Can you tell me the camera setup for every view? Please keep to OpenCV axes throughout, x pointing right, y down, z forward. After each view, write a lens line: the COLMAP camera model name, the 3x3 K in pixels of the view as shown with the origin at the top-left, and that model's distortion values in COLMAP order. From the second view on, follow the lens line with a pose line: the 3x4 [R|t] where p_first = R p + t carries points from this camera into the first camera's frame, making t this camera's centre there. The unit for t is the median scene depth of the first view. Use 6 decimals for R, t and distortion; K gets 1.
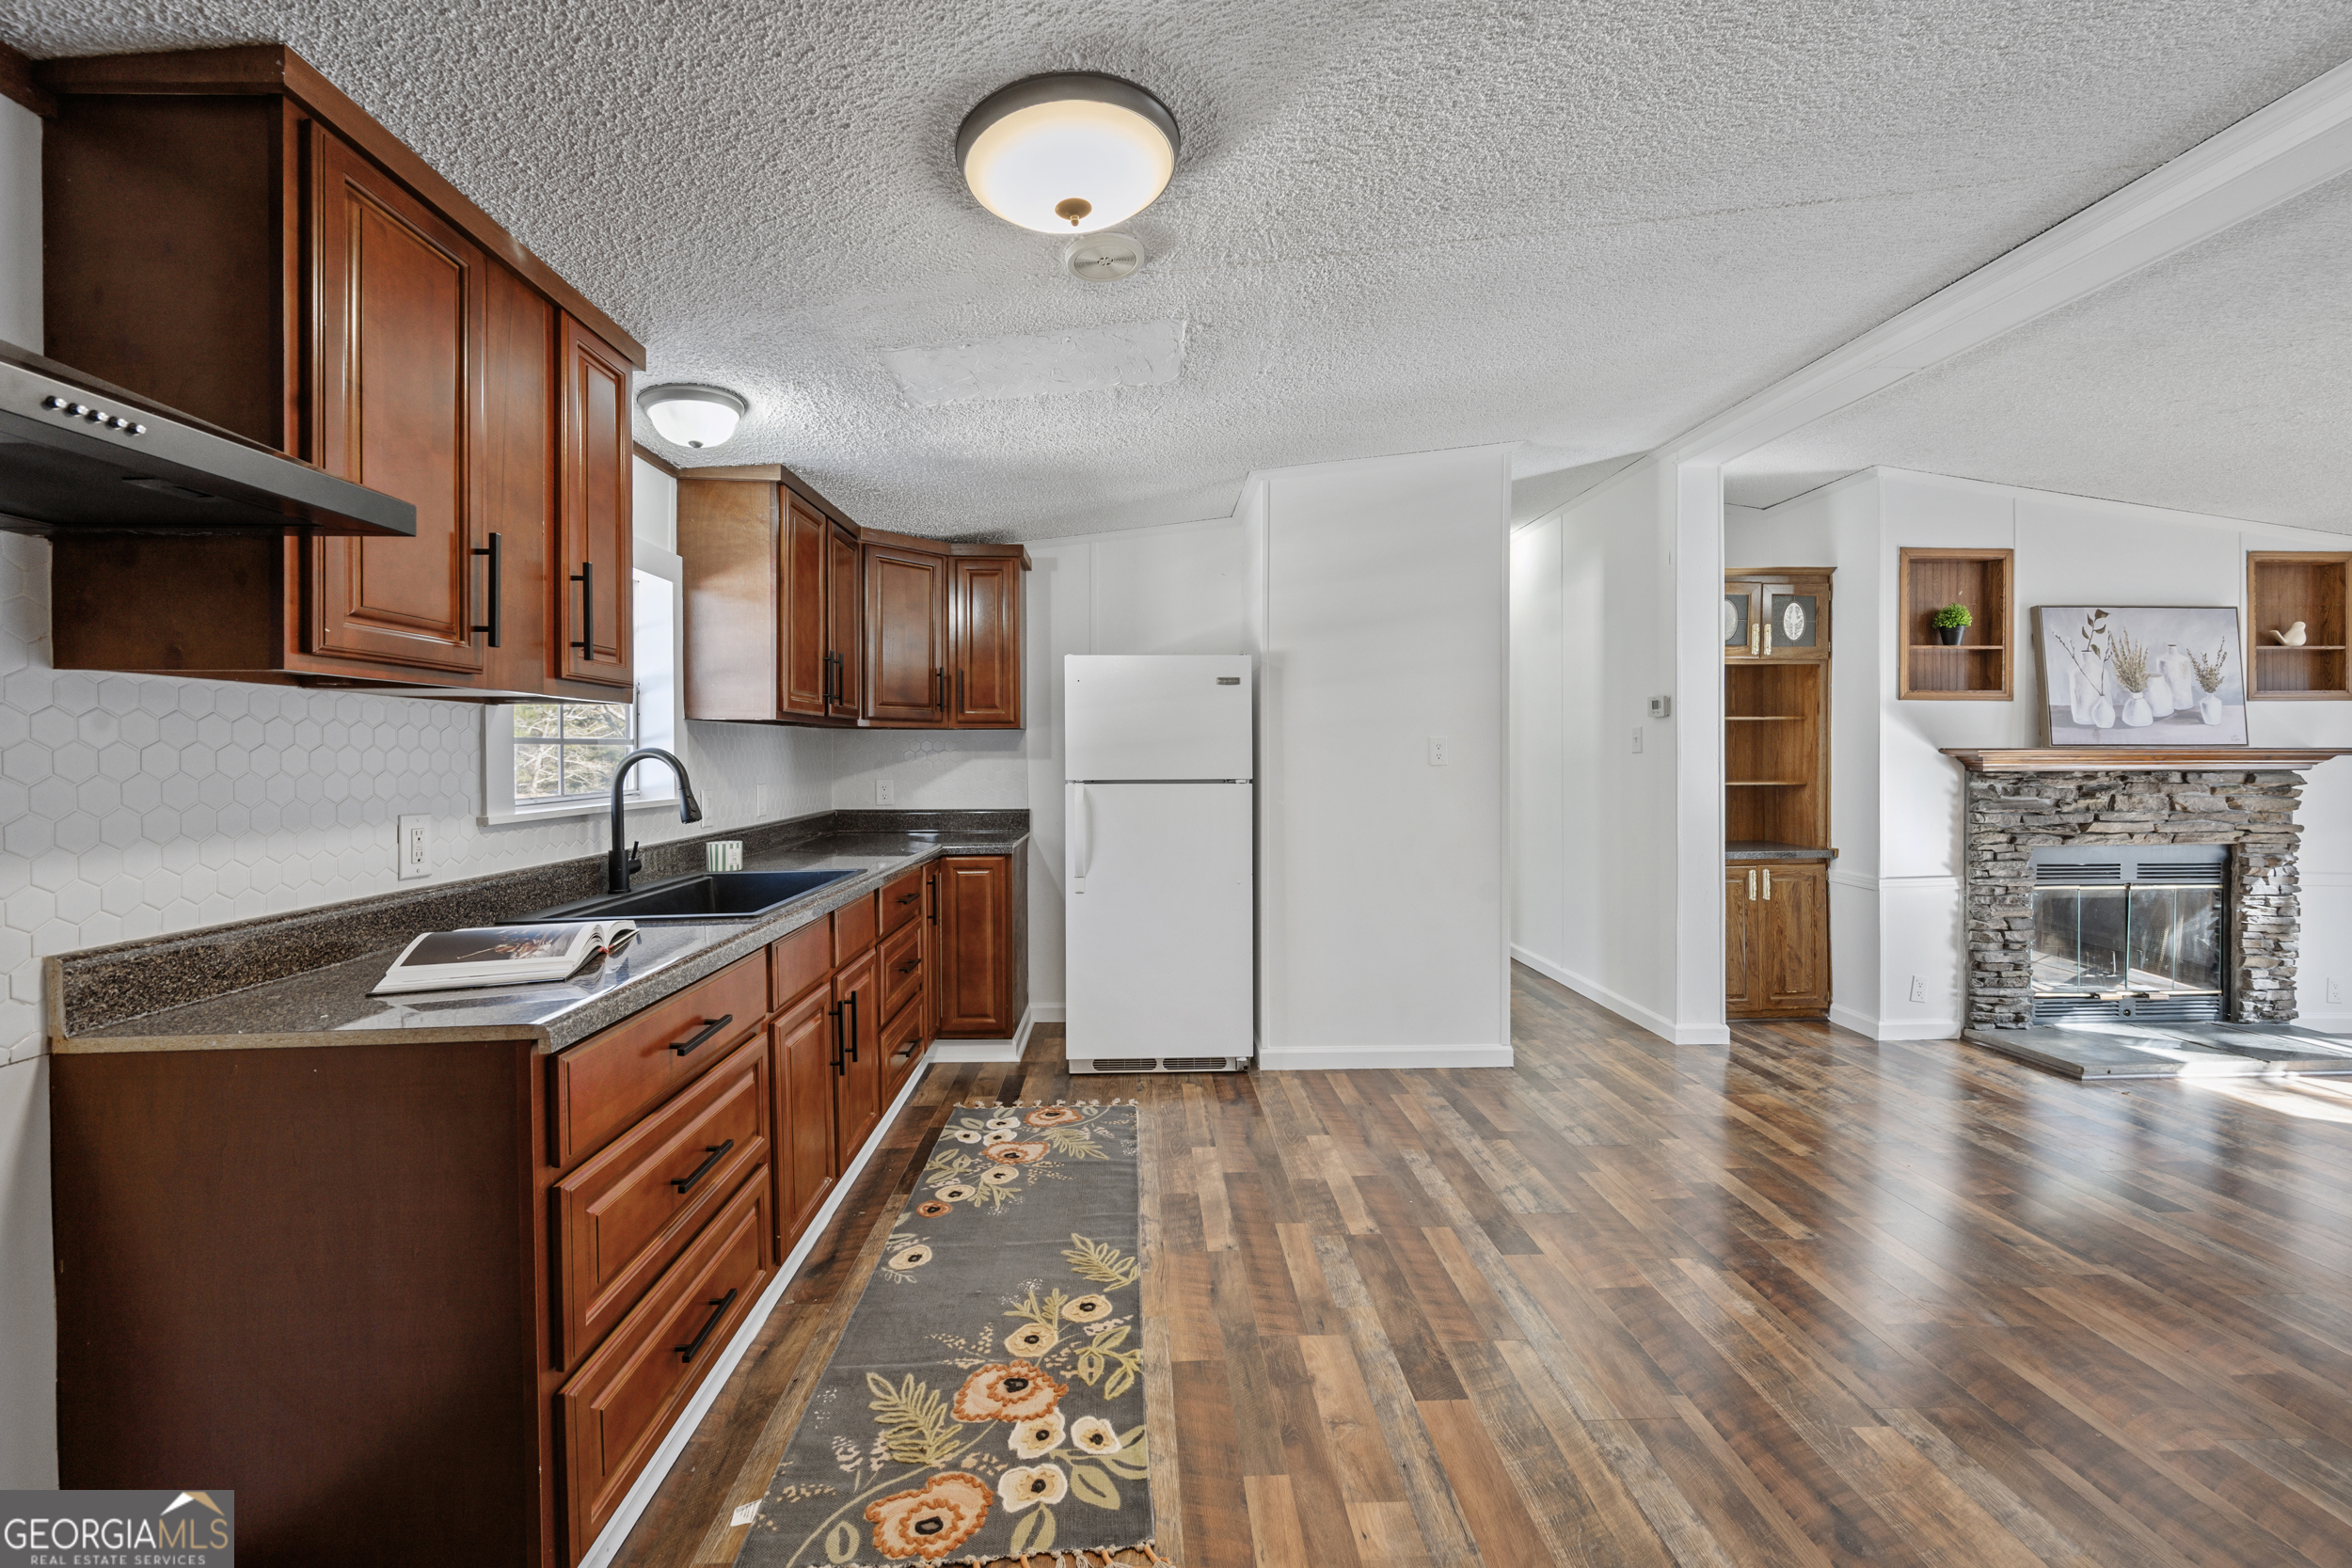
lens RADIAL K [[932.0, 0, 1181.6], [0, 932.0, 756.7], [0, 0, 1]] dist [-0.001016, 0.000188]
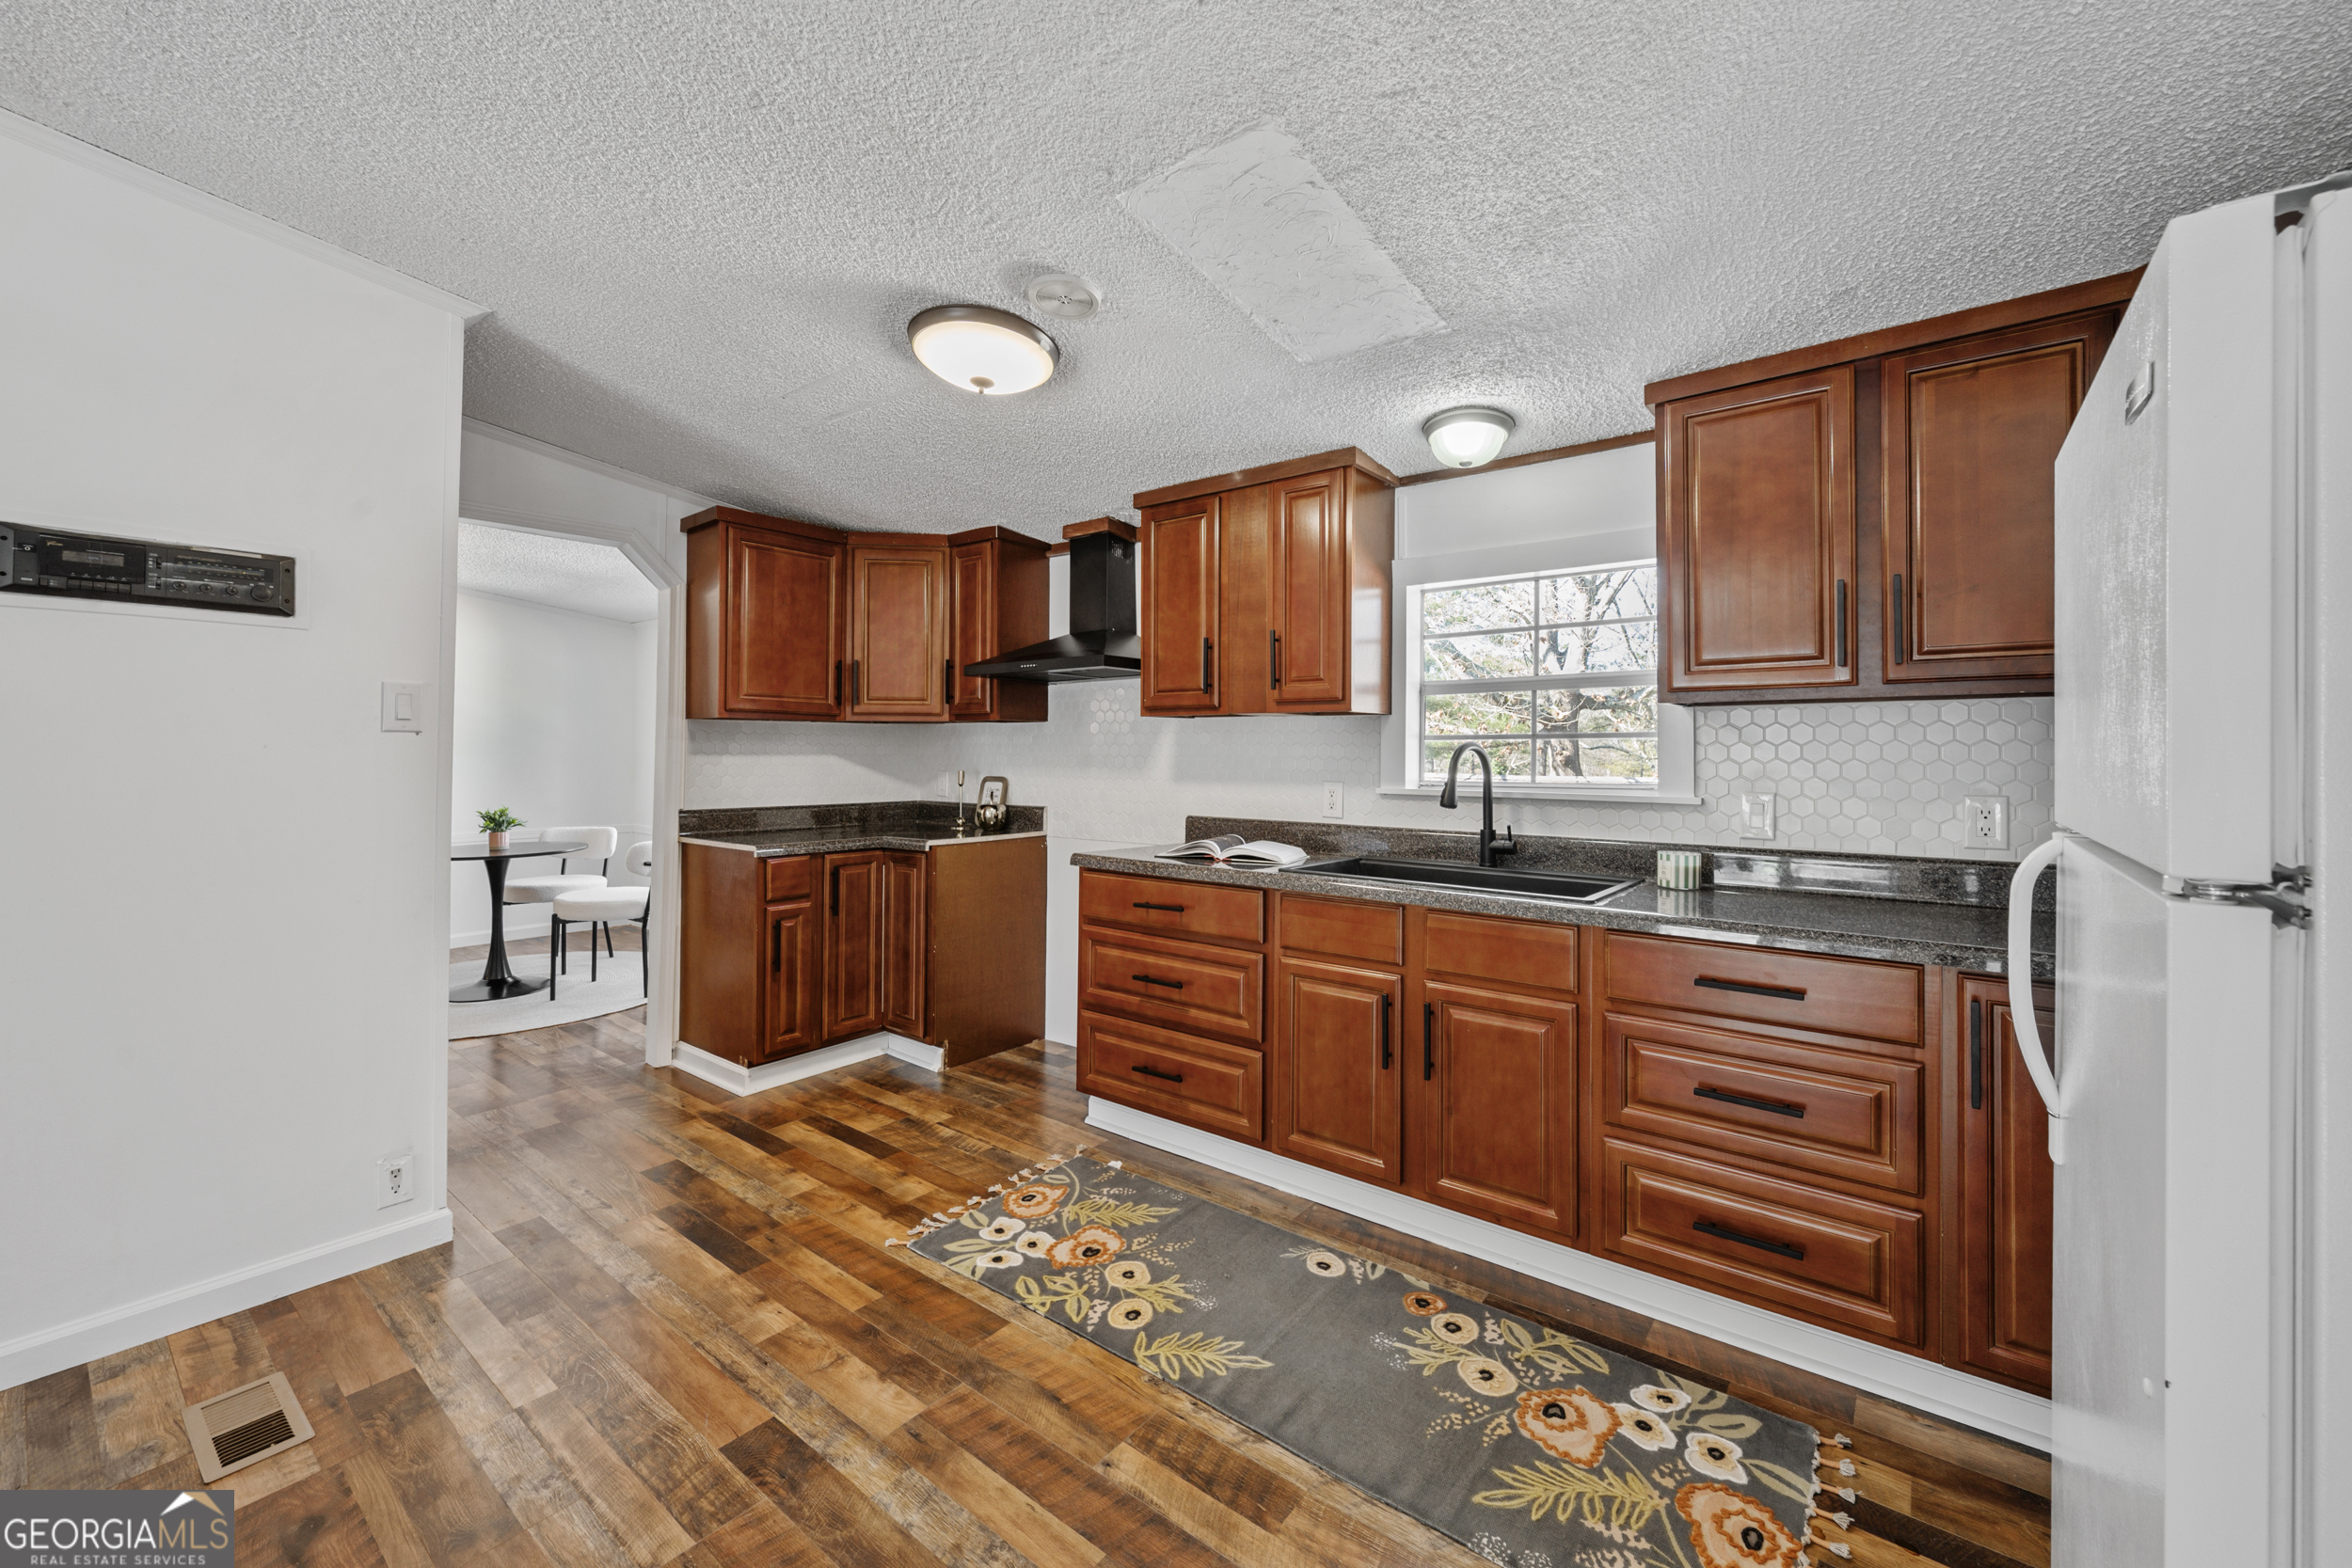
lens RADIAL K [[932.0, 0, 1155.0], [0, 932.0, 733.0], [0, 0, 1]] dist [-0.001016, 0.000188]
pose [[-0.674397, -0.013718, -0.738242, 0.352199], [-0.003555, 0.999876, -0.015333, -0.000157], [0.738360, -0.007716, -0.674362, 0.970986]]
